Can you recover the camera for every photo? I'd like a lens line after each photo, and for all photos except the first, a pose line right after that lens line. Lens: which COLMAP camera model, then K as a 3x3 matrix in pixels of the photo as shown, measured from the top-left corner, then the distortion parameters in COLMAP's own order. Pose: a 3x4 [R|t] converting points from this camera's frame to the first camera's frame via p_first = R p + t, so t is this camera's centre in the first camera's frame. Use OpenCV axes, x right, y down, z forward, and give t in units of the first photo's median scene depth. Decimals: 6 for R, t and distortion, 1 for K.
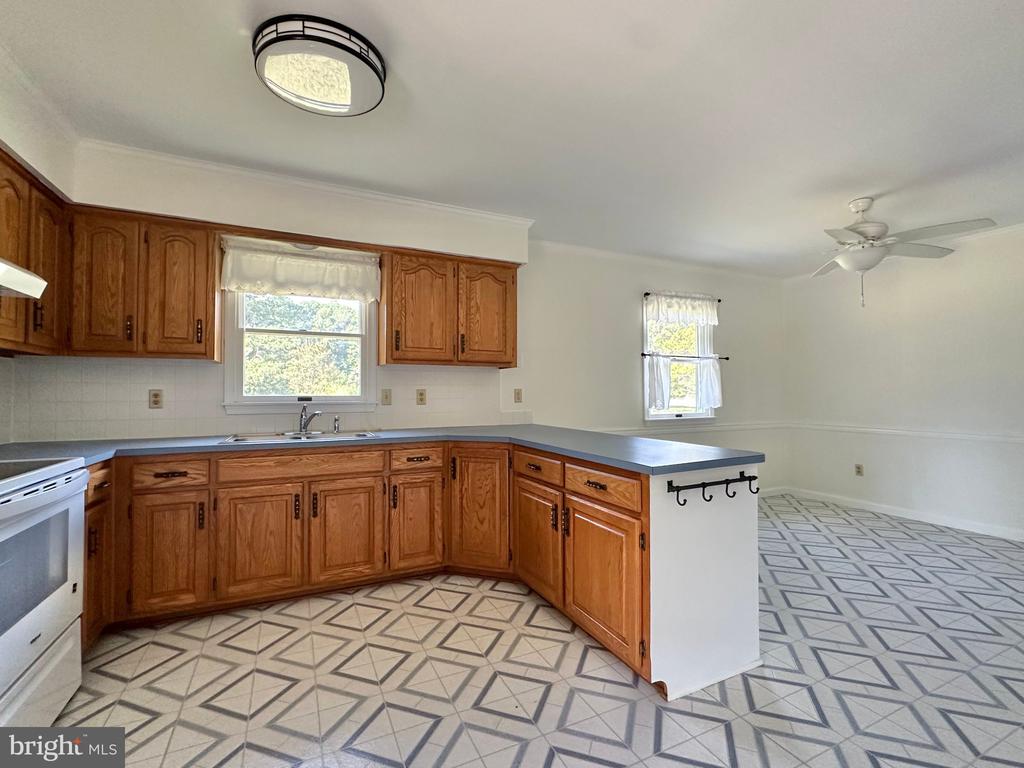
lens RADIAL K [[468.4, 0, 515.9], [0, 468.4, 373.6], [0, 0, 1]] dist [-0.004784, -0.000505]
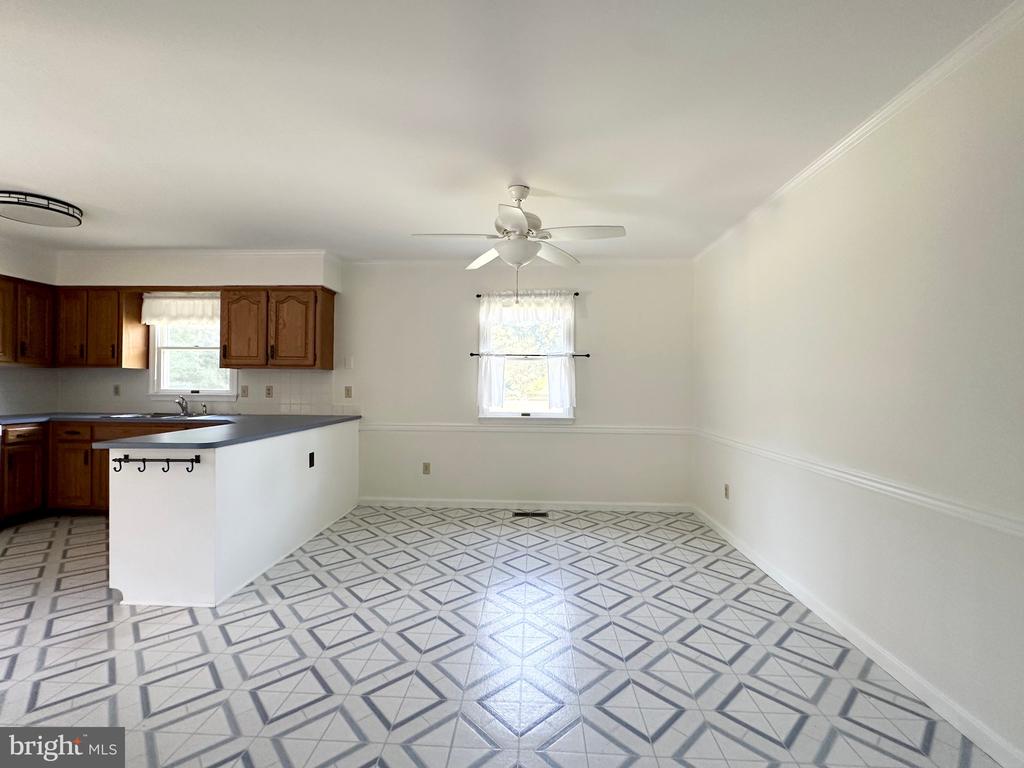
lens RADIAL K [[452.5, 0, 512.0], [0, 452.5, 384.0], [0, 0, 1]] dist [-0.003318, 0.000610]
pose [[0.878159, 0.007641, -0.478307, 1.155540], [0.009249, 0.999414, 0.032949, -0.010121], [0.478279, -0.033358, 0.877574, 0.209378]]
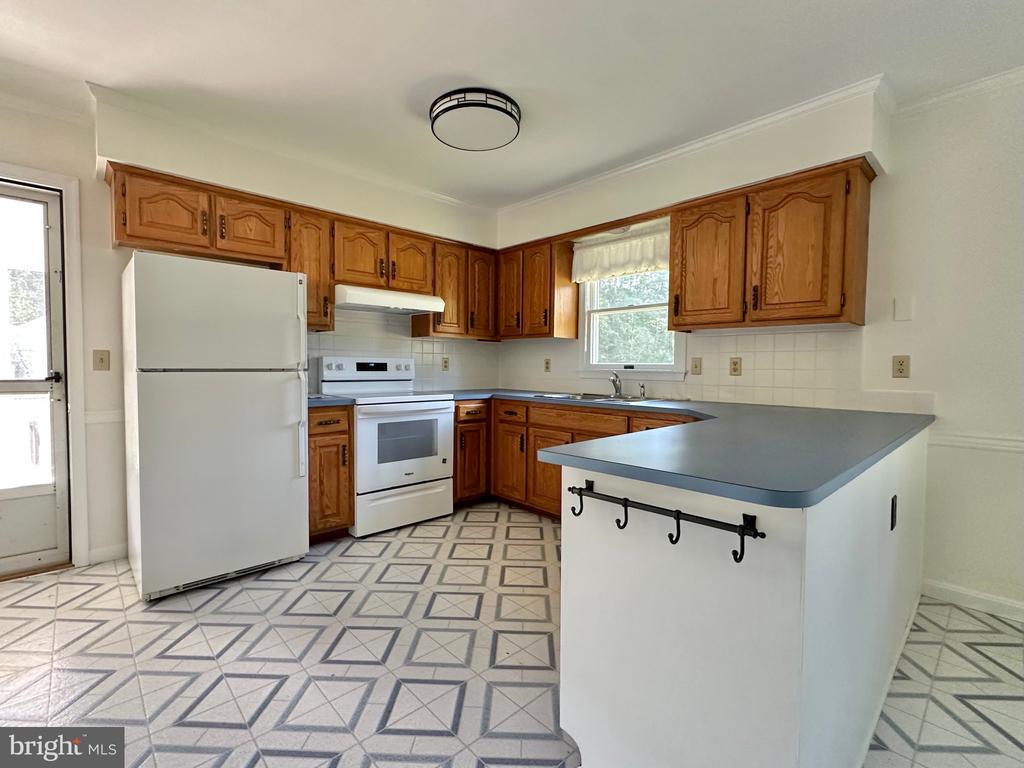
lens RADIAL K [[464.3, 0, 512.0], [0, 464.3, 384.0], [0, 0, 1]] dist [0.001179, 0.000071]
pose [[0.298049, 0.040405, -0.953695, 0.536149], [0.027769, 0.998314, 0.050974, 0.029847], [0.954147, -0.041675, 0.296424, 0.400619]]
